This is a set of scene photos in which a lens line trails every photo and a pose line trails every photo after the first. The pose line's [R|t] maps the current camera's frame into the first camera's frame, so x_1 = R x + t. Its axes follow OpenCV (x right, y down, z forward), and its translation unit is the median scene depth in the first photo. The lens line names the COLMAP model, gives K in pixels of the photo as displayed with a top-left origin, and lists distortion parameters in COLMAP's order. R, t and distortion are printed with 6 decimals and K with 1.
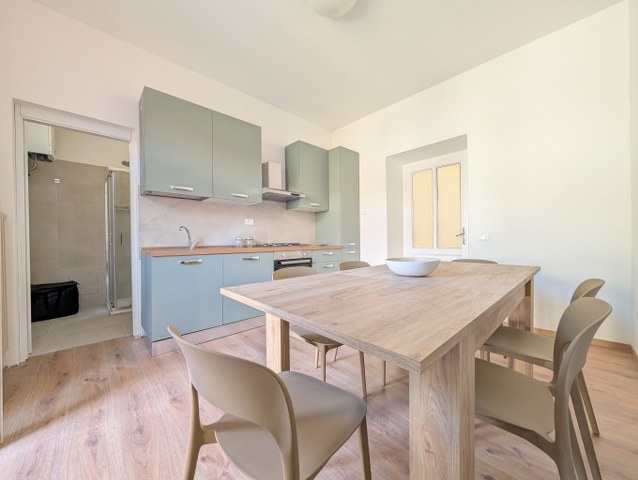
lens RADIAL K [[239.2, 0, 319.0], [0, 239.2, 240.0], [0, 0, 1]] dist [-0.000274, 0.000013]
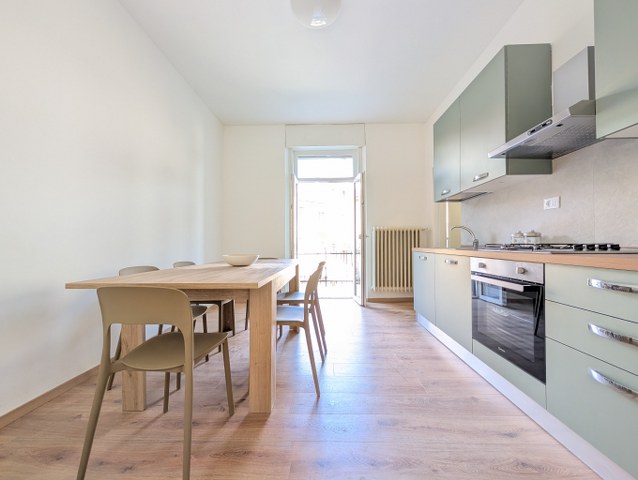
lens RADIAL K [[239.2, 0, 319.0], [0, 239.2, 240.0], [0, 0, 1]] dist [-0.000274, 0.000013]
pose [[-0.692804, 0.003825, -0.721116, 0.517611], [0.017239, 0.999788, -0.011259, 0.005103], [0.720920, -0.020231, -0.692723, 1.115976]]
